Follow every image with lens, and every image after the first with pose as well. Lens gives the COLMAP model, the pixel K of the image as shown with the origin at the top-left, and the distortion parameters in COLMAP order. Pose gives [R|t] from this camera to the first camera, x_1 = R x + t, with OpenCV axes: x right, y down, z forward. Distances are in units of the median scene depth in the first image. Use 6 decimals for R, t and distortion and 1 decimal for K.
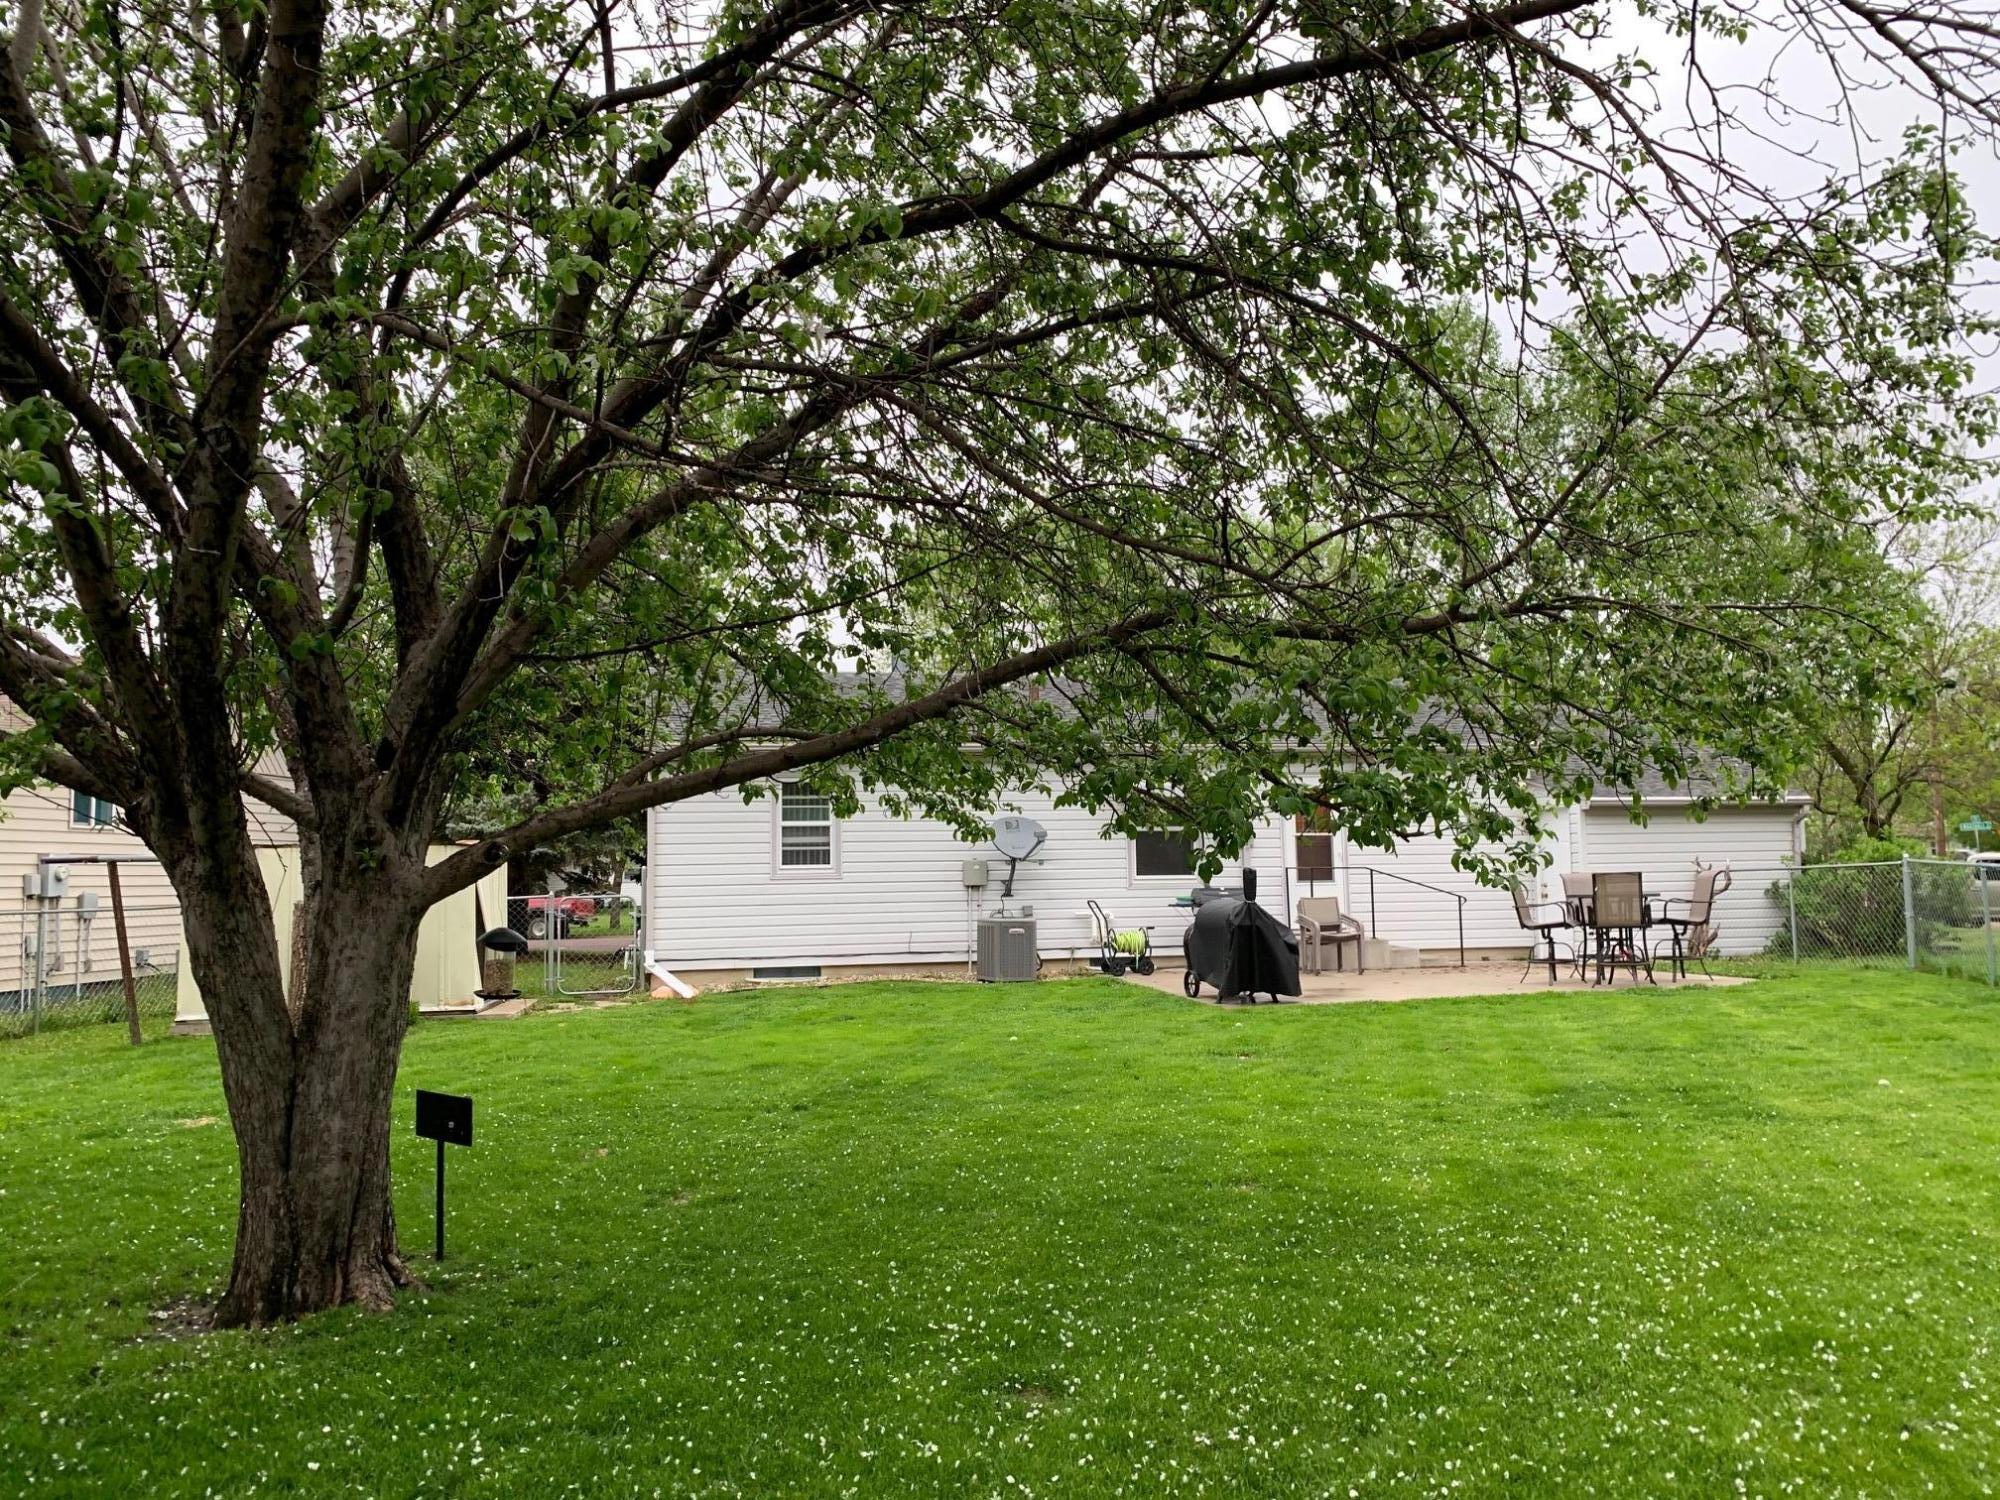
lens RADIAL K [[1534.0, 0, 1000.0], [0, 1534.0, 750.0], [0, 0, 1]] dist [0.043529, -0.005927]
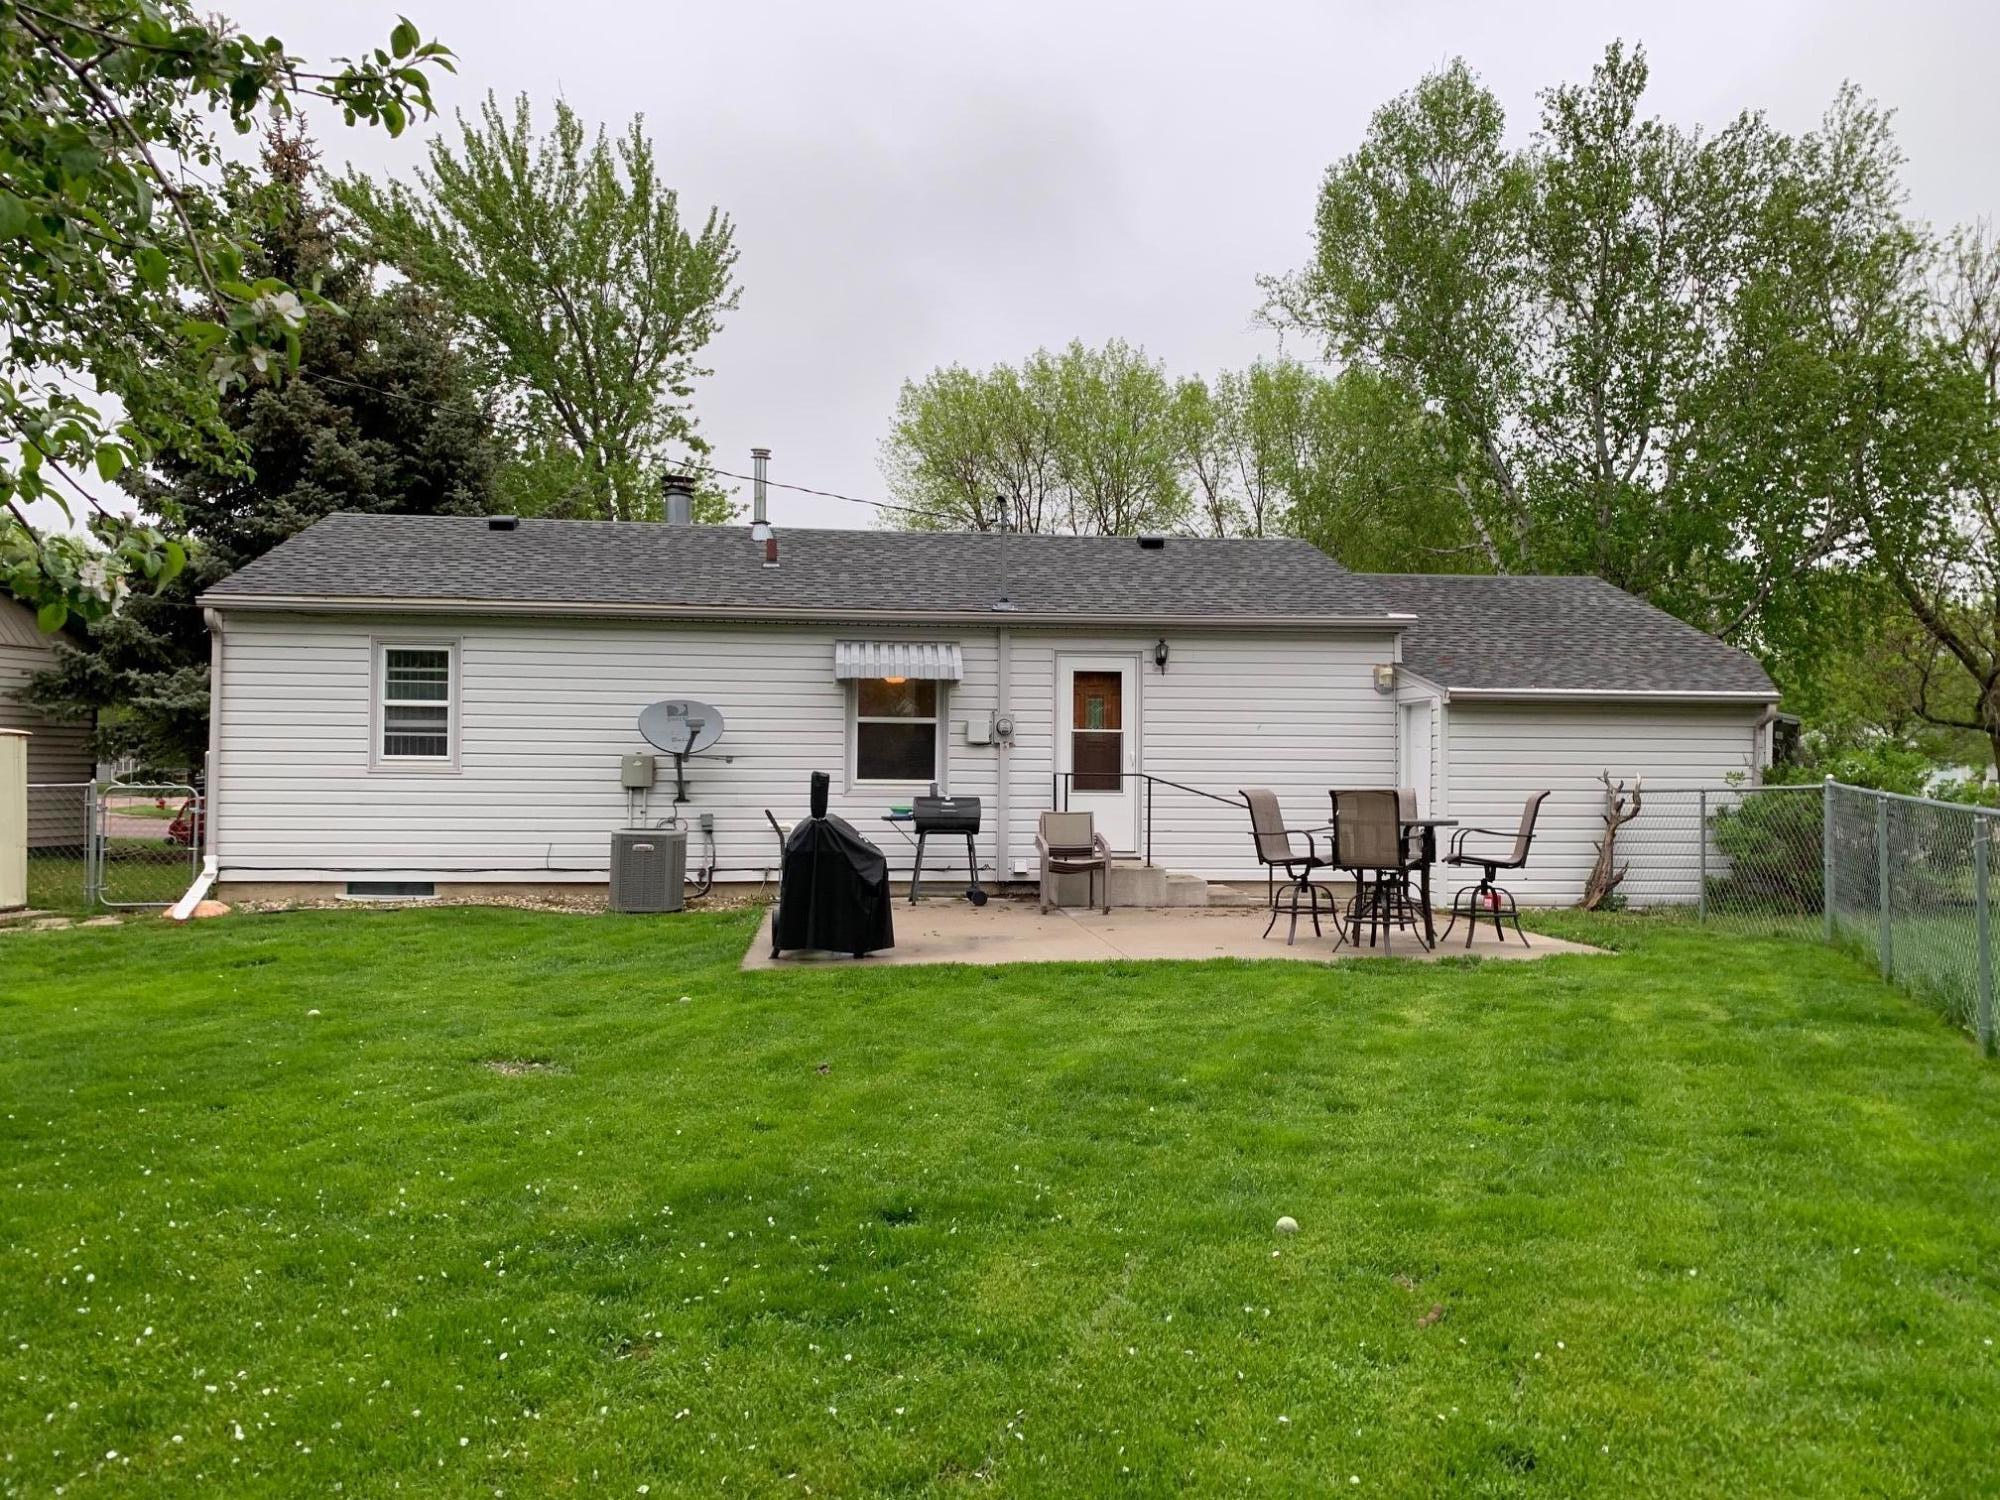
lens RADIAL K [[1534.0, 0, 1000.0], [0, 1534.0, 750.0], [0, 0, 1]] dist [0.043529, -0.005927]
pose [[0.993429, 0.022174, -0.112285, 0.261320], [-0.014466, 0.997512, 0.069000, 0.012679], [0.113536, -0.066922, 0.991277, 0.244129]]
